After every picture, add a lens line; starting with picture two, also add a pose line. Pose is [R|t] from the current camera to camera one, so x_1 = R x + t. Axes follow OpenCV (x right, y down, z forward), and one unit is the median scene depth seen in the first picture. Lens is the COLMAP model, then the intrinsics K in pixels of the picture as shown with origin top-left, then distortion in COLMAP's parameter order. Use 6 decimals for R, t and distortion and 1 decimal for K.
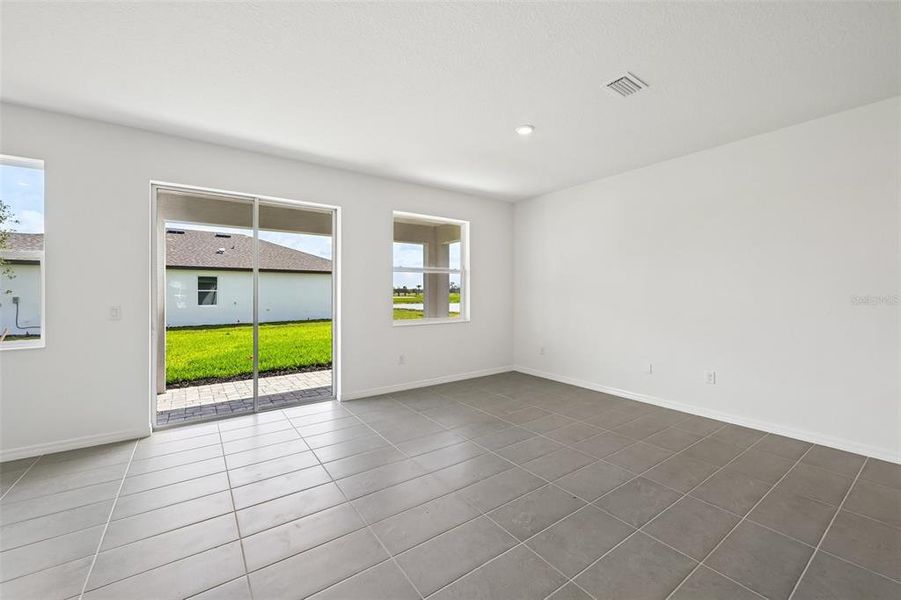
lens RADIAL K [[334.5, 0, 476.4], [0, 334.5, 294.9], [0, 0, 1]] dist [0.000495, 0.000031]
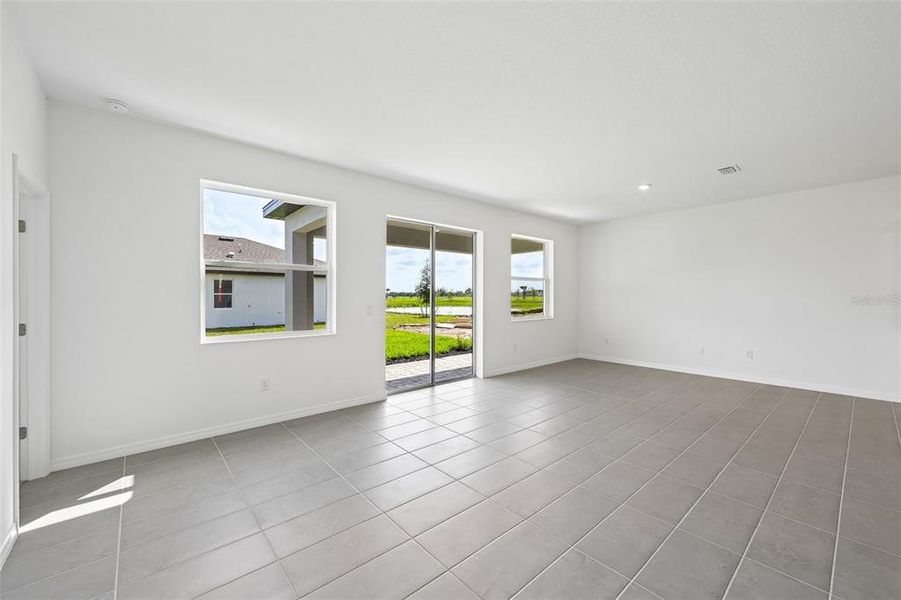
lens RADIAL K [[361.2, 0, 450.5], [0, 361.2, 300.0], [0, 0, 1]] dist [0.000467, 0.000069]
pose [[0.994984, 0.000885, 0.100027, -0.573834], [-0.000963, 0.999999, 0.000734, 0.007234], [-0.100026, -0.000827, 0.994984, -0.349845]]
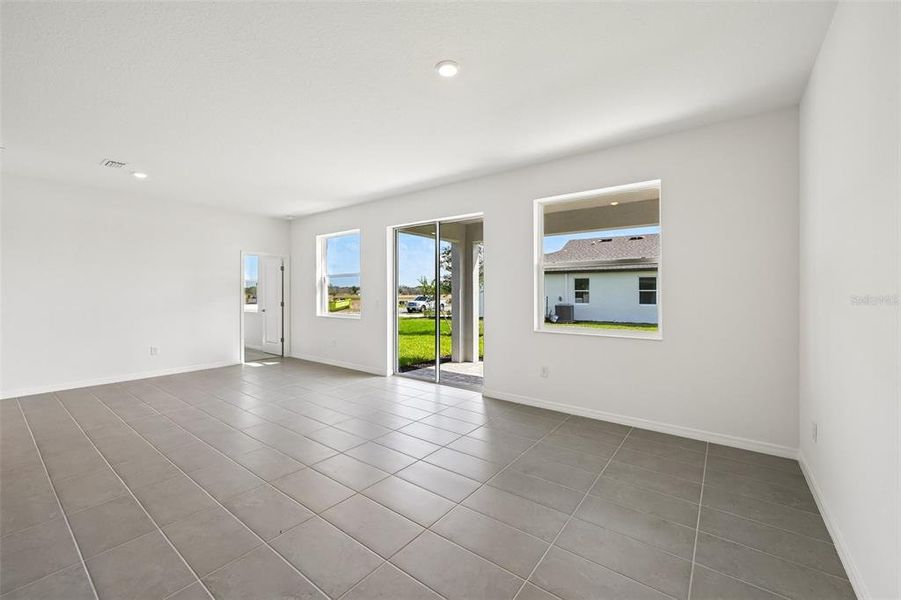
lens RADIAL K [[361.2, 0, 450.5], [0, 361.2, 300.0], [0, 0, 1]] dist [0.000467, 0.000069]
pose [[0.303041, 0.025562, -0.952635, 0.562920], [-0.012515, 0.999661, 0.022842, -0.010737], [0.952895, 0.005000, 0.303258, 0.476865]]
